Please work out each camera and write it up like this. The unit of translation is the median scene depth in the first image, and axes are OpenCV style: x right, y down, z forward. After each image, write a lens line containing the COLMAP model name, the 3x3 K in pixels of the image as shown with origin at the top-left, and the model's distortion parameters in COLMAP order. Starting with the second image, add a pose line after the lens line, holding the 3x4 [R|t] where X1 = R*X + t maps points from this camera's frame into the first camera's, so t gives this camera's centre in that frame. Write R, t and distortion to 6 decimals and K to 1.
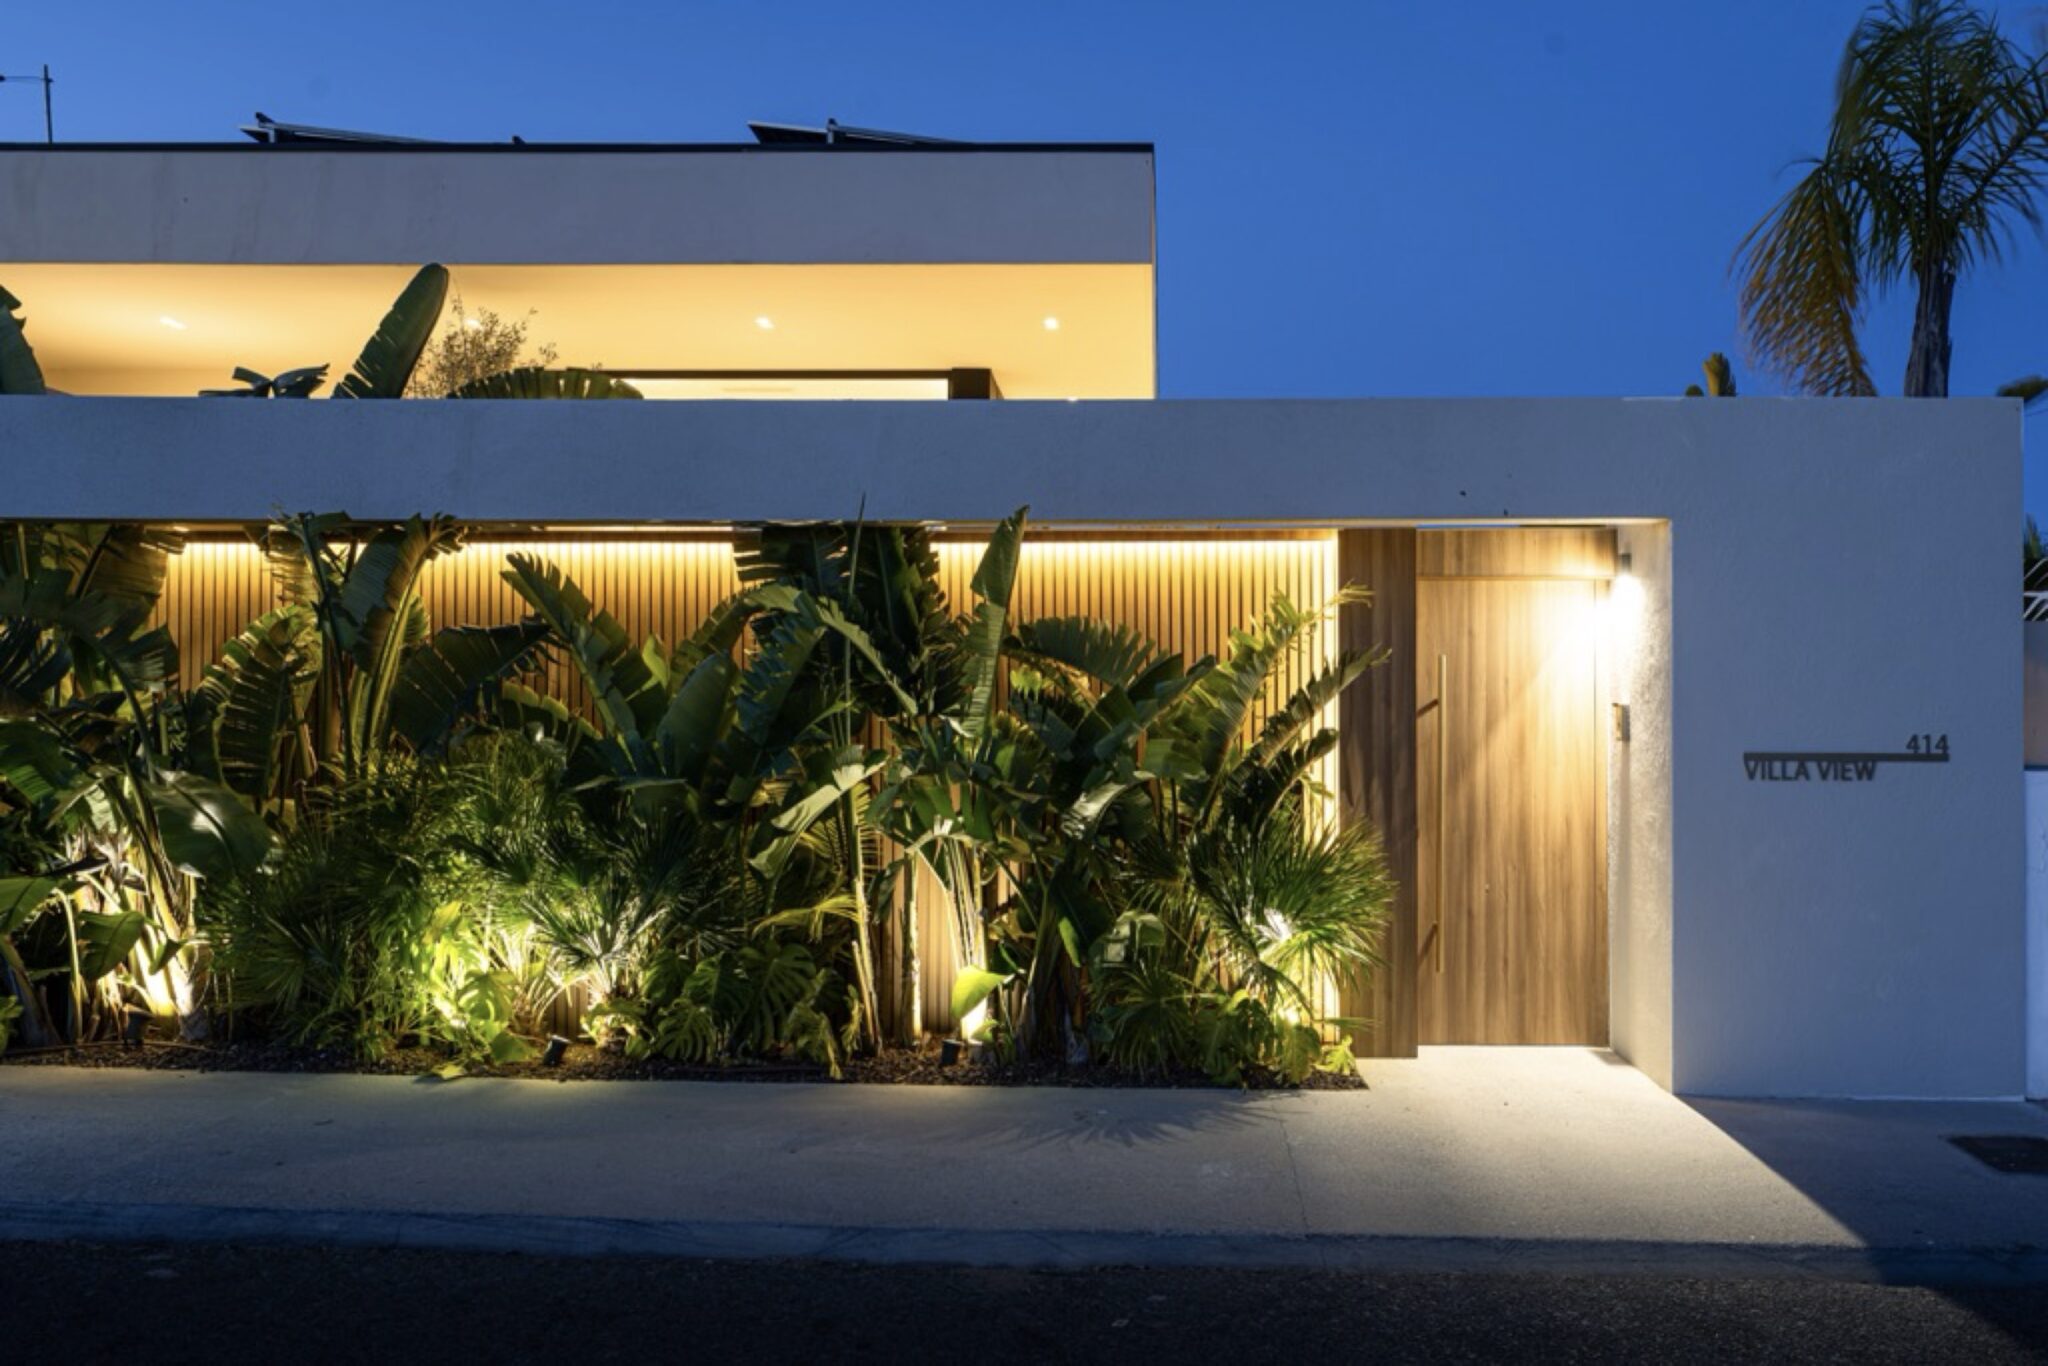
lens RADIAL K [[1524.8, 0, 1024.0], [0, 1524.8, 683.0], [0, 0, 1]] dist [-0.005397, 0.002673]
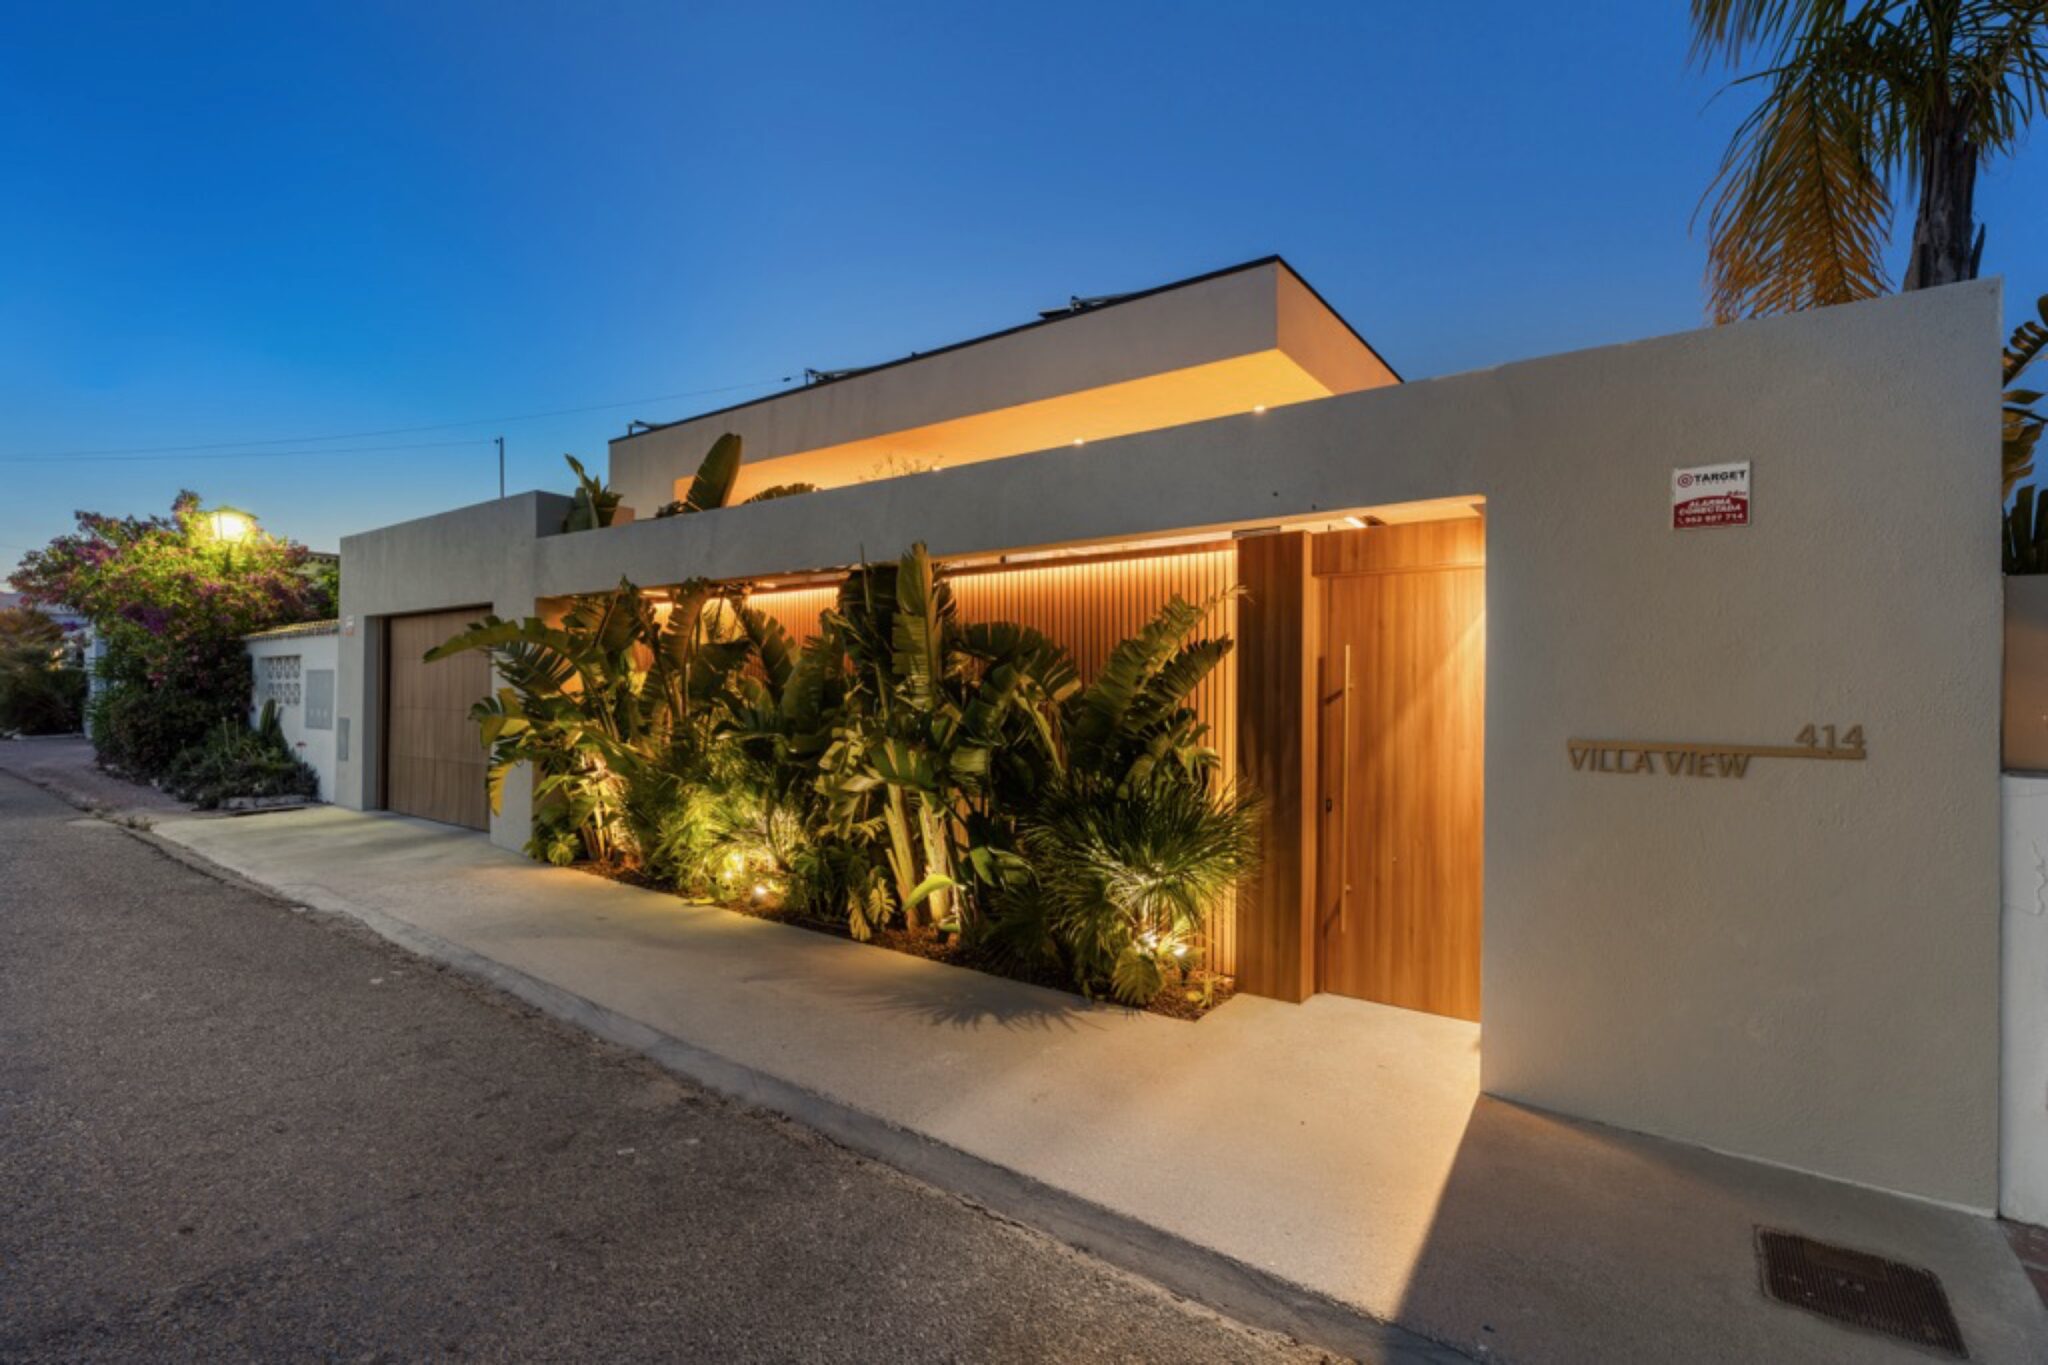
lens RADIAL K [[921.0, 0, 1024.0], [0, 921.0, 692.7], [0, 0, 1]] dist [-0.003112, -0.000995]
pose [[0.820254, 0.003013, -0.571992, 0.514048], [0.001039, 0.999977, 0.006758, 0.012907], [0.571999, -0.006137, 0.820231, 0.354016]]
